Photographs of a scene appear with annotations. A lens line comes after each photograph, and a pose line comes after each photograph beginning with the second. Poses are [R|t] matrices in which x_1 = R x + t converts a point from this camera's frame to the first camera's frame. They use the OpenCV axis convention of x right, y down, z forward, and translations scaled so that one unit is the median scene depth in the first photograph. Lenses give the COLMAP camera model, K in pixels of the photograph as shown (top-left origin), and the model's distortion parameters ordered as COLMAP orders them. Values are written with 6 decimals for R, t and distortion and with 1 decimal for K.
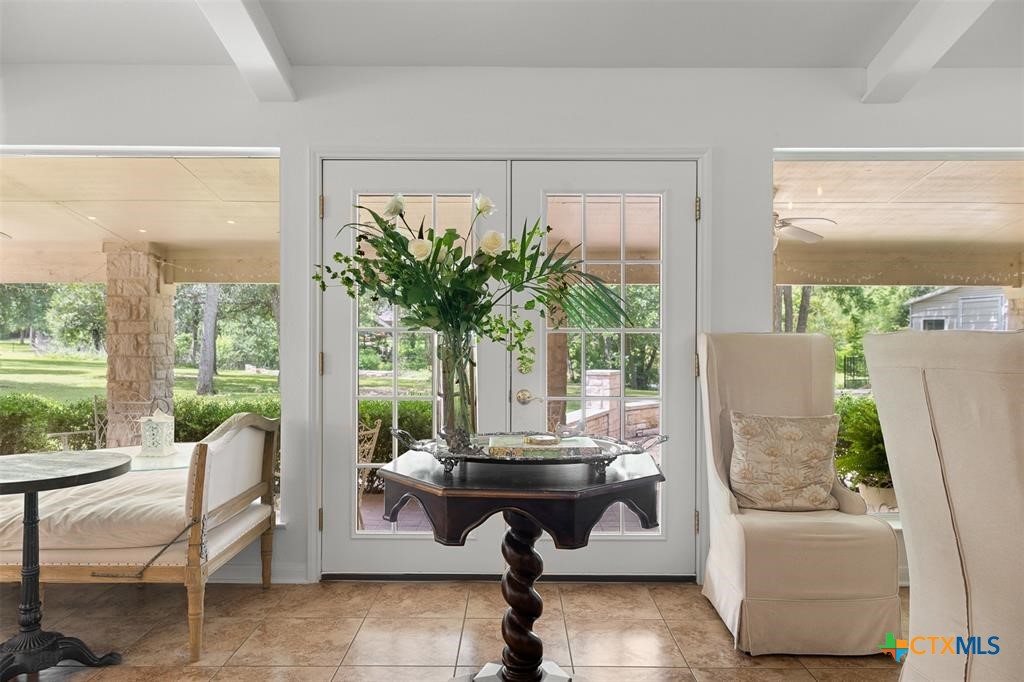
lens RADIAL K [[676.8, 0, 512.5], [0, 676.8, 337.6], [0, 0, 1]] dist [-0.001220, -0.001114]
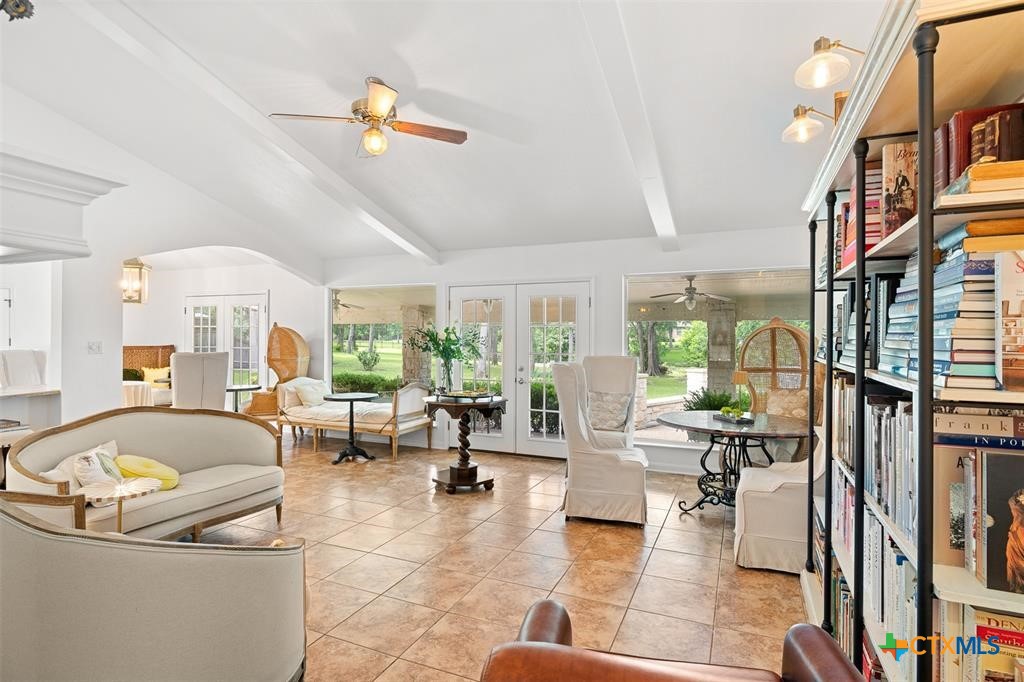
lens RADIAL K [[522.5, 0, 517.4], [0, 522.5, 337.8], [0, 0, 1]] dist [-0.007044, -0.000803]
pose [[0.917628, 0.001501, -0.397437, 0.761655], [-0.001745, 0.999998, -0.000254, -0.067332], [0.397436, 0.000927, 0.917630, -0.738685]]
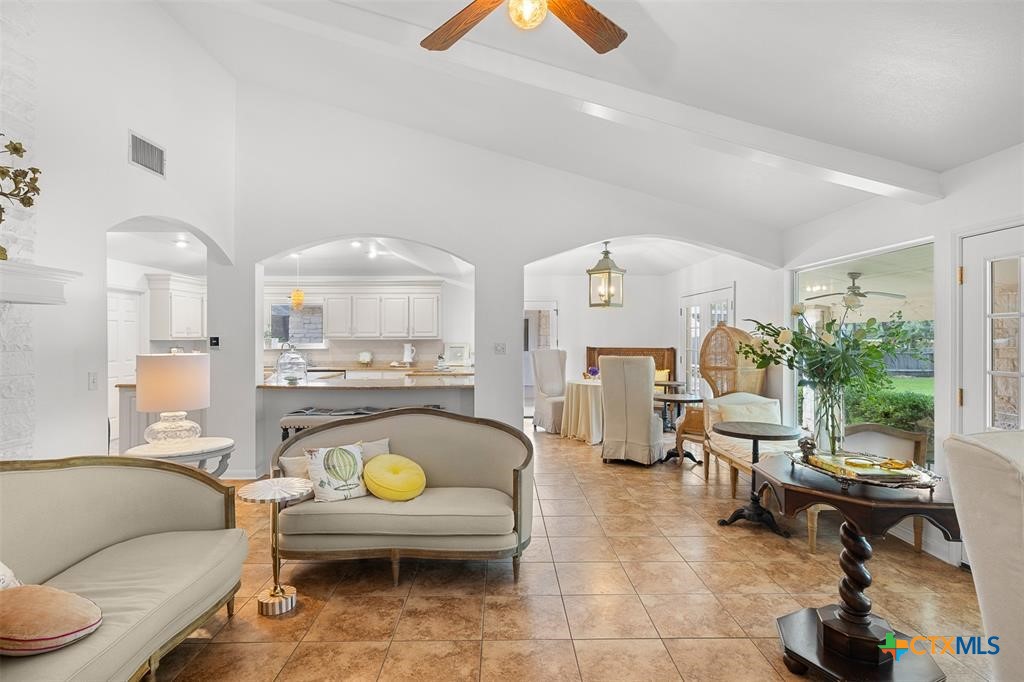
lens RADIAL K [[522.5, 0, 515.1], [0, 522.5, 337.1], [0, 0, 1]] dist [-0.007044, -0.000803]
pose [[0.018147, -0.006166, -0.999816, 0.691513], [-0.005540, 0.999965, -0.006268, -0.062933], [0.999820, 0.005653, 0.018113, 0.142044]]
